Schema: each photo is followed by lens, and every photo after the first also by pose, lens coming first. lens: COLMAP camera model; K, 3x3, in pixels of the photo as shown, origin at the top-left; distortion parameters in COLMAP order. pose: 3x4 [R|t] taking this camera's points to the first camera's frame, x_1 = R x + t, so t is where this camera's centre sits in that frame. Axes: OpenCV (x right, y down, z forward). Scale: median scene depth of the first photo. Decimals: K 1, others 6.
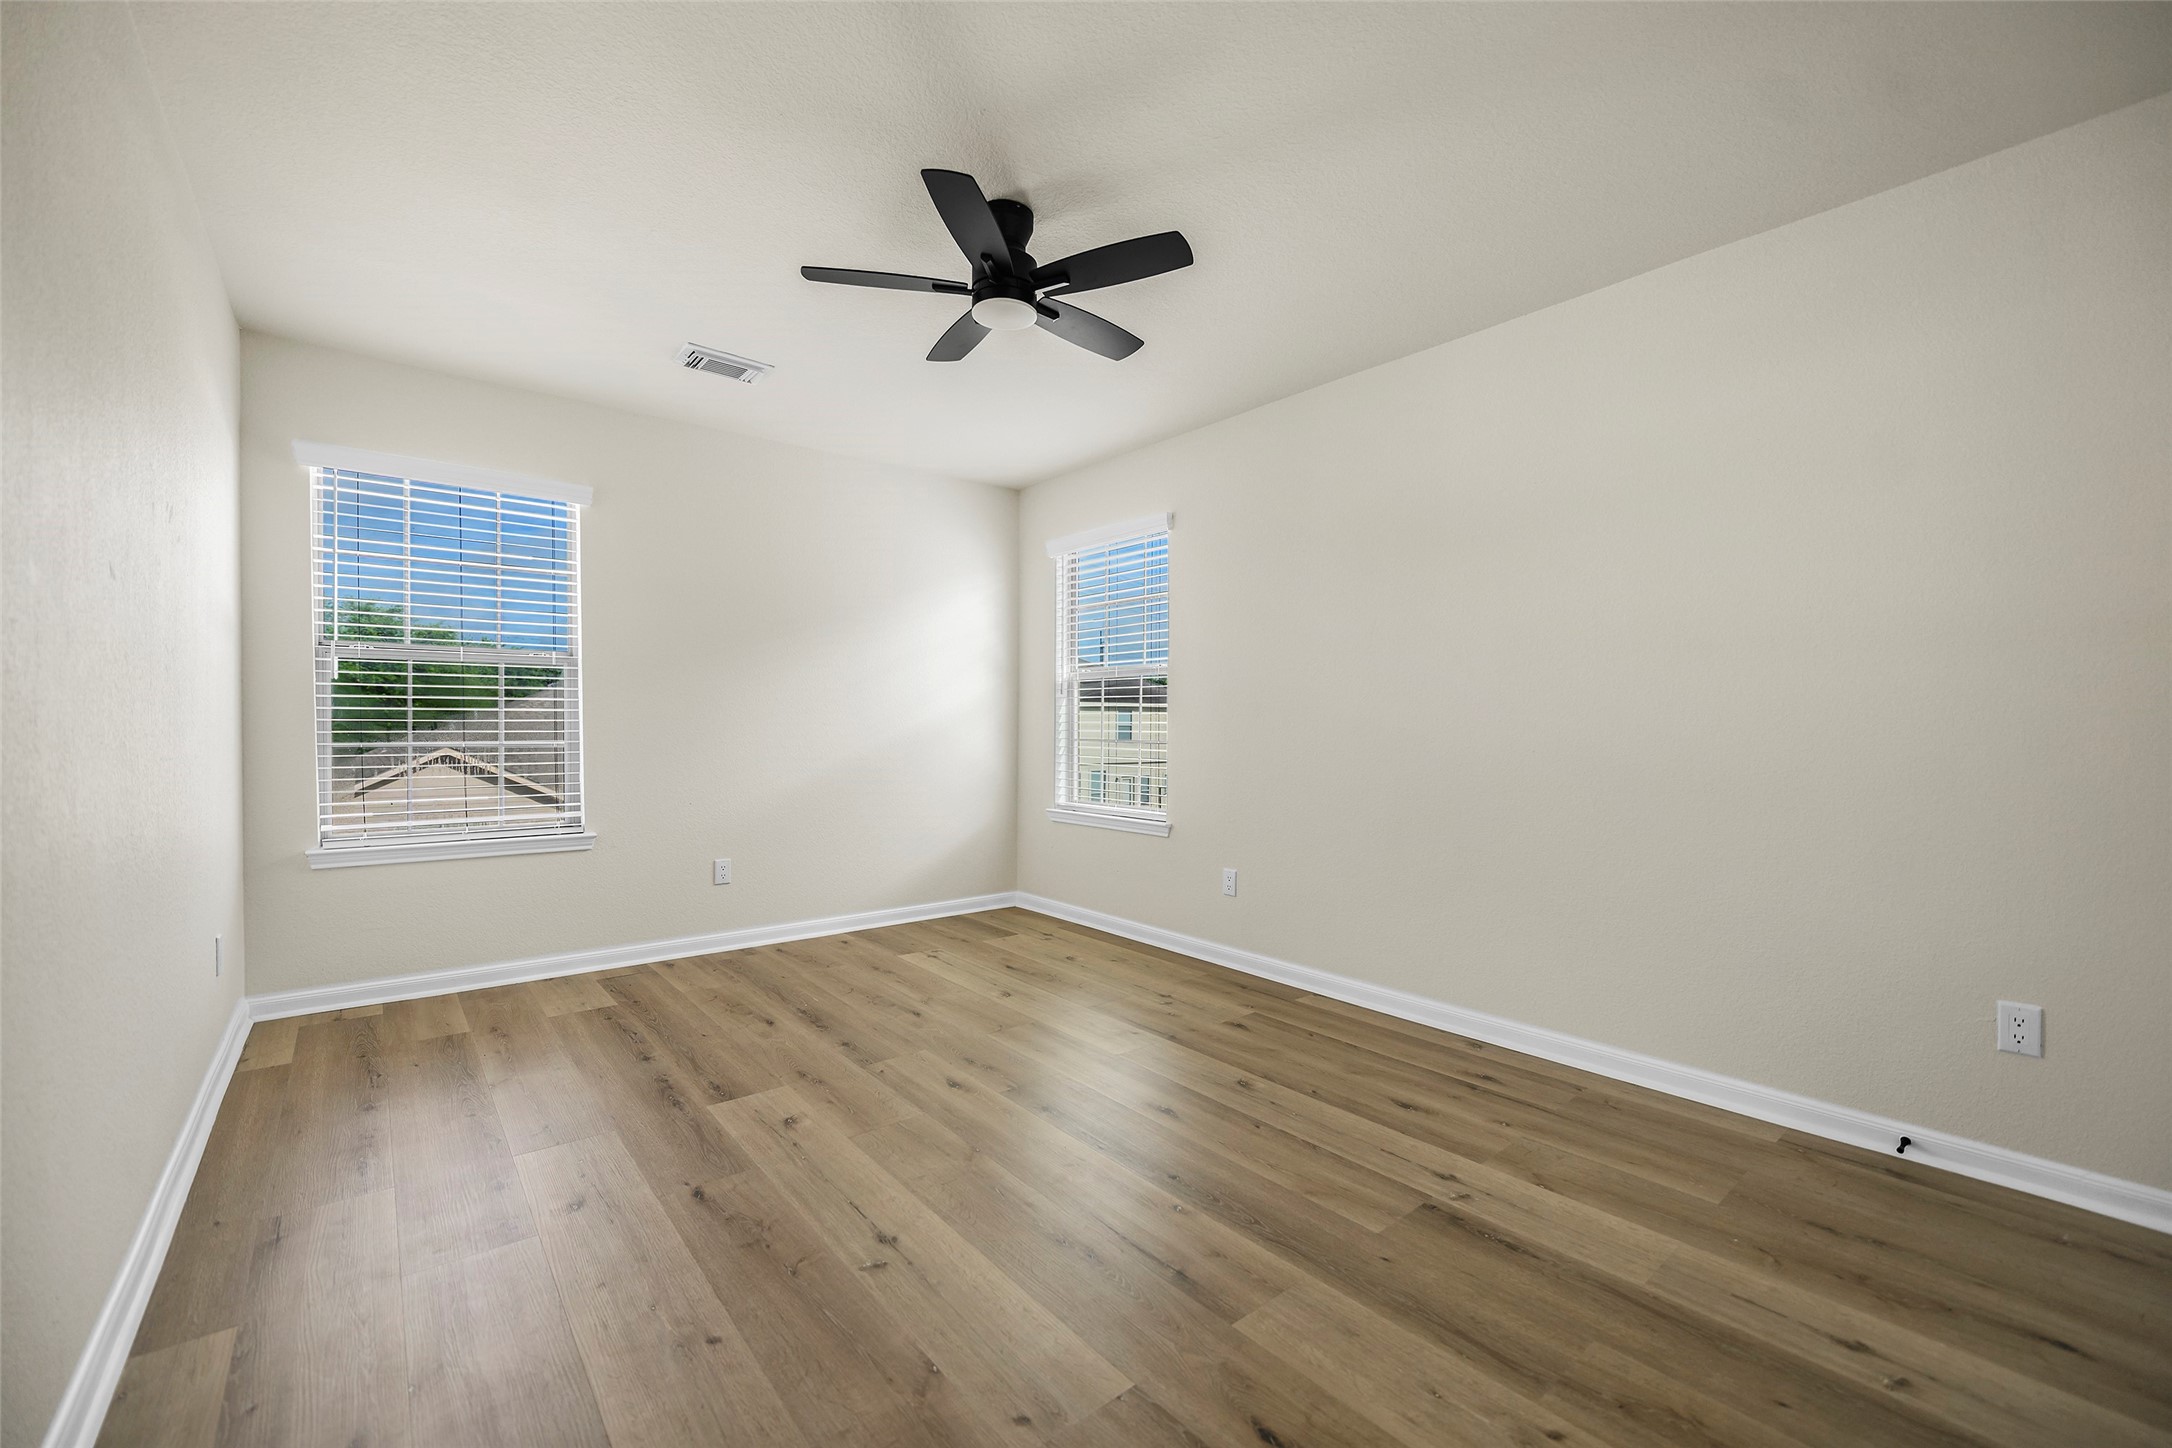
lens RADIAL K [[870.4, 0, 1077.7], [0, 870.4, 717.3], [0, 0, 1]] dist [-0.001358, 0.000024]
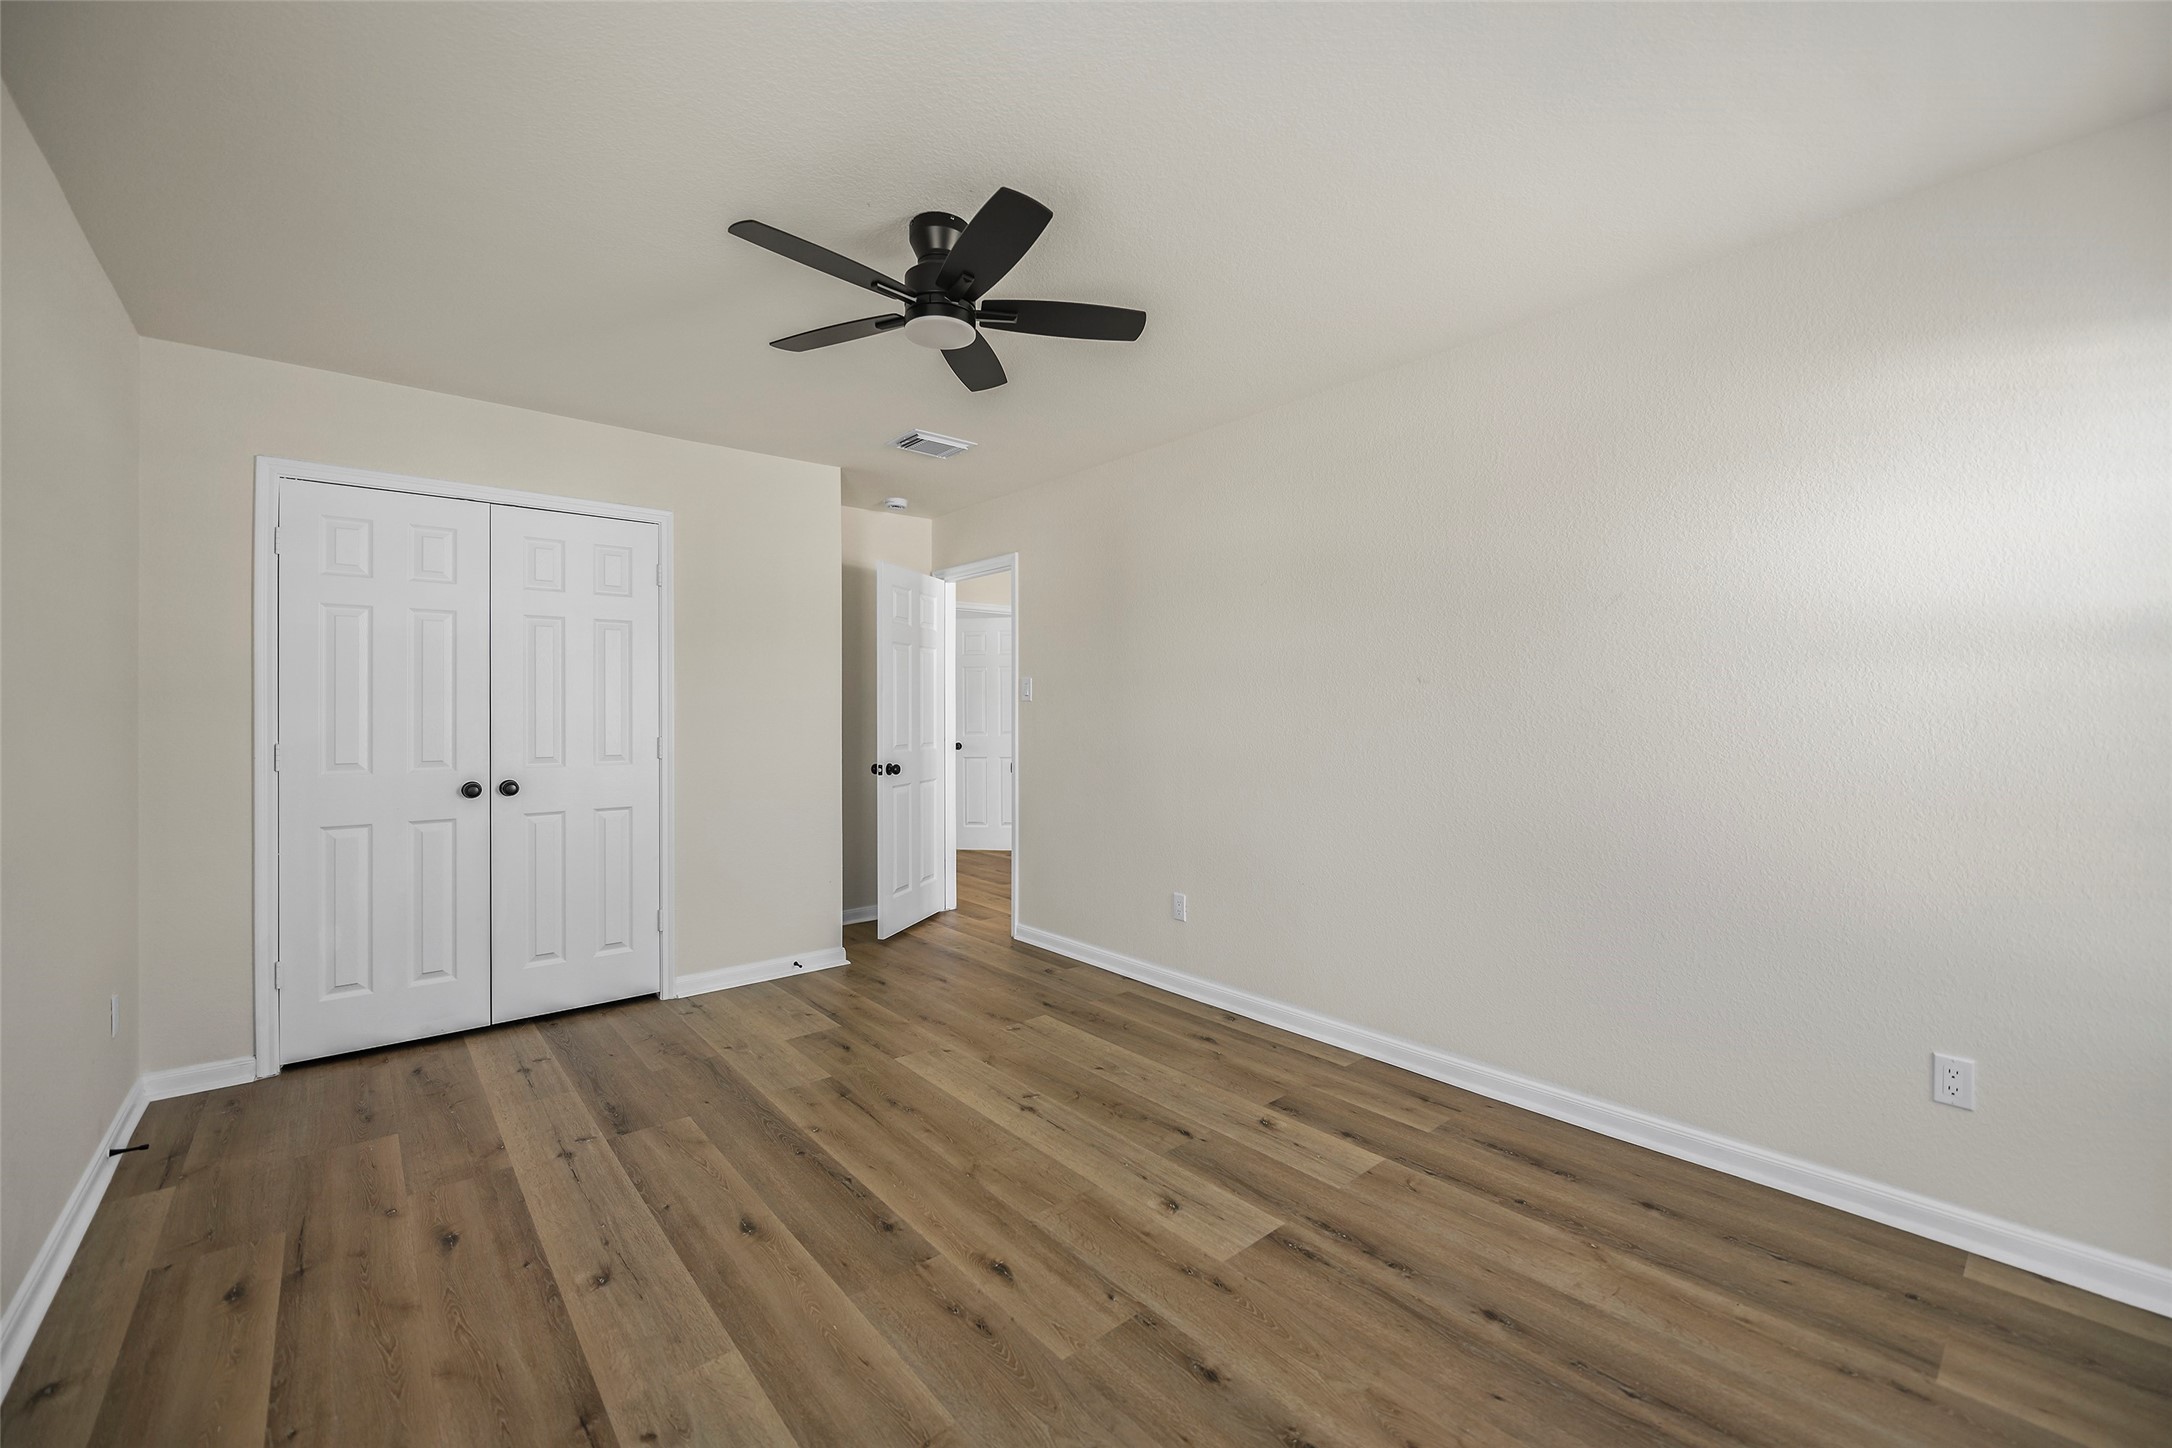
lens RADIAL K [[870.4, 0, 1083.9], [0, 870.4, 719.5], [0, 0, 1]] dist [-0.001358, 0.000024]
pose [[-0.999645, -0.001586, -0.026587, -0.215327], [-0.001561, 0.999998, -0.000960, -0.051908], [0.026588, -0.000918, -0.999646, 1.953503]]
